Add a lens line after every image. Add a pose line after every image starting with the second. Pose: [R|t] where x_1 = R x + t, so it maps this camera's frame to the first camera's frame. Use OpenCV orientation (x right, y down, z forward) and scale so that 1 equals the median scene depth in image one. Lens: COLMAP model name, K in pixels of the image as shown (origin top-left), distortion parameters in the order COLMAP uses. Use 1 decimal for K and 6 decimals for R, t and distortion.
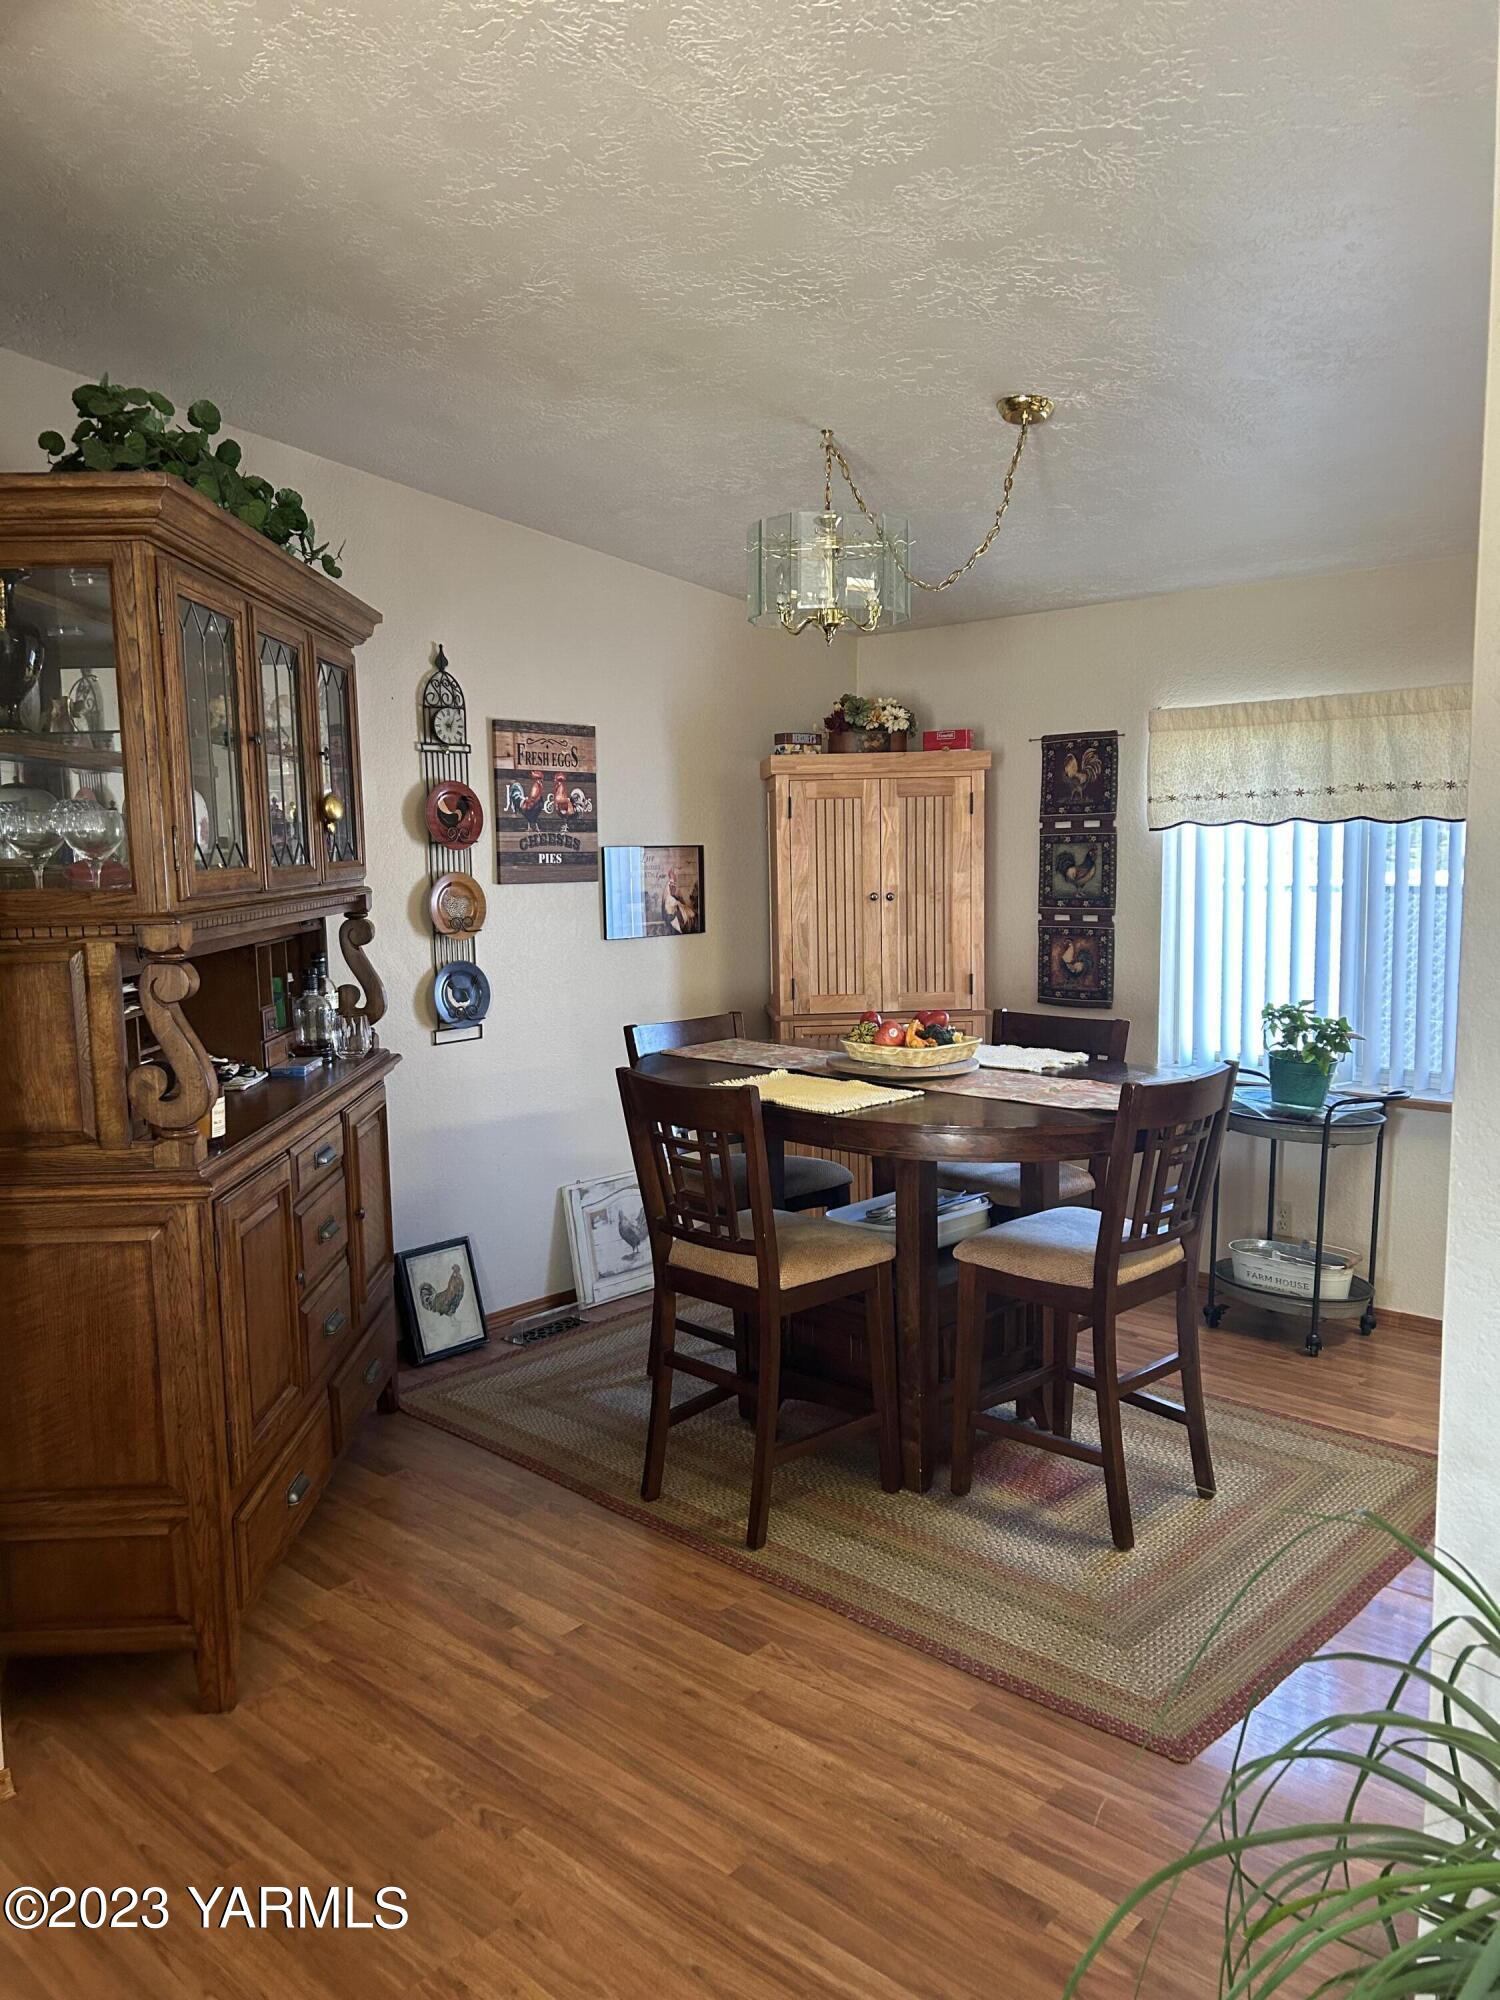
lens RADIAL K [[1493.4, 0, 740.2], [0, 1493.4, 999.7], [0, 0, 1]] dist [0.045703, -0.050891]
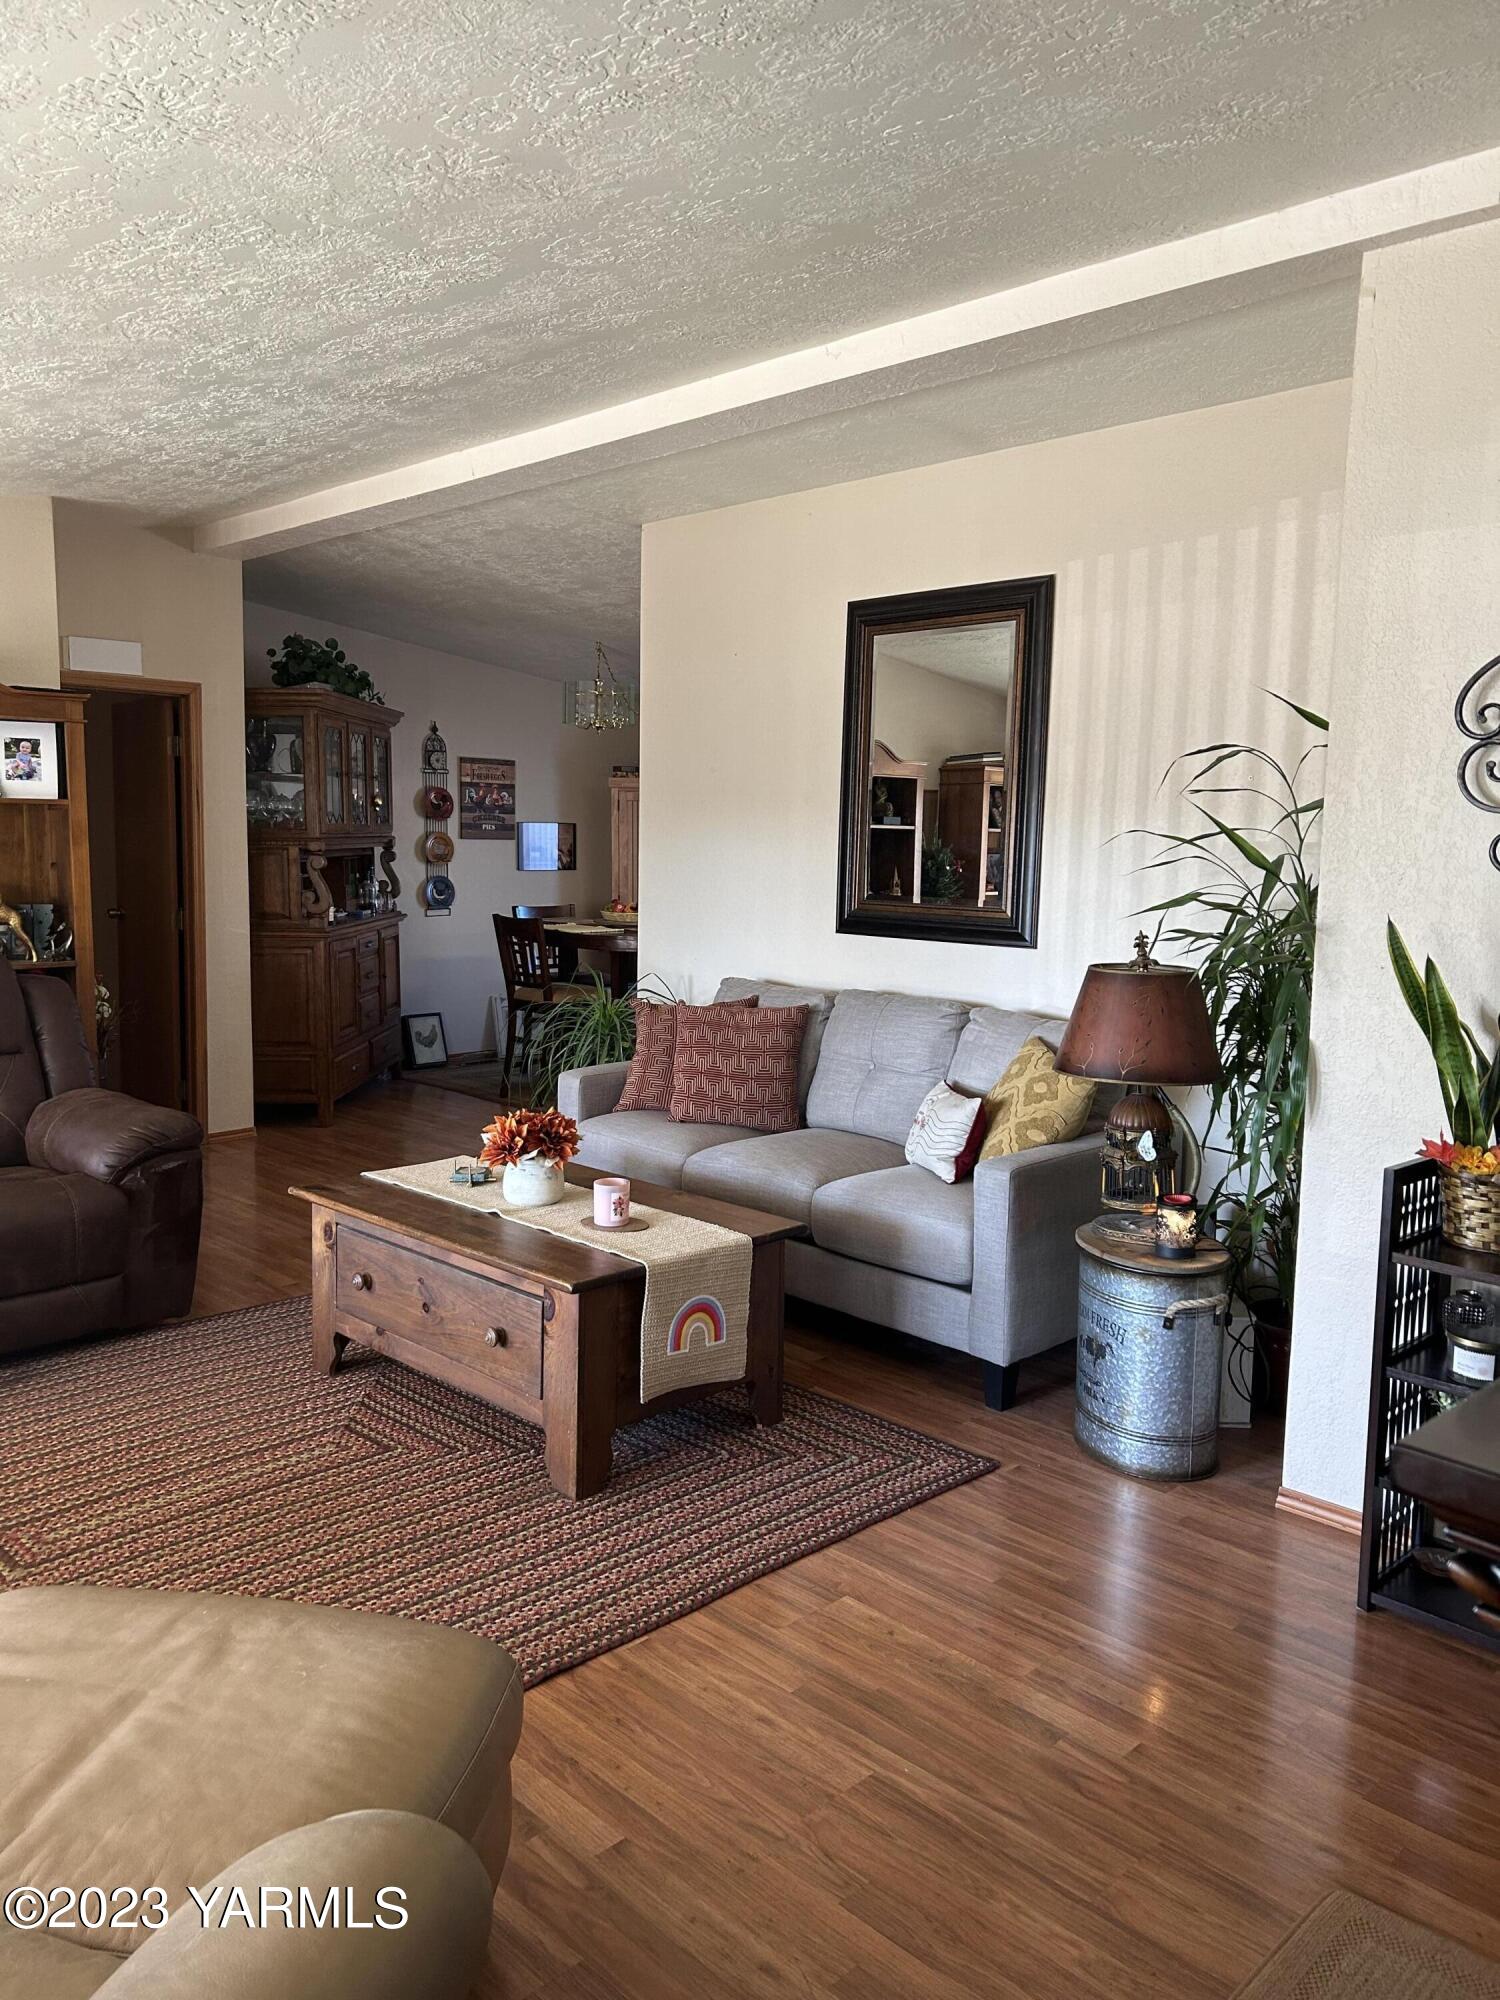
lens RADIAL K [[1493.4, 0, 736.4], [0, 1493.4, 1003.8], [0, 0, 1]] dist [0.045703, -0.050891]
pose [[0.998580, 0.036125, -0.039141, 0.331469], [-0.035698, 0.999296, 0.011547, 0.121214], [0.039530, -0.010134, 0.999167, -1.121856]]
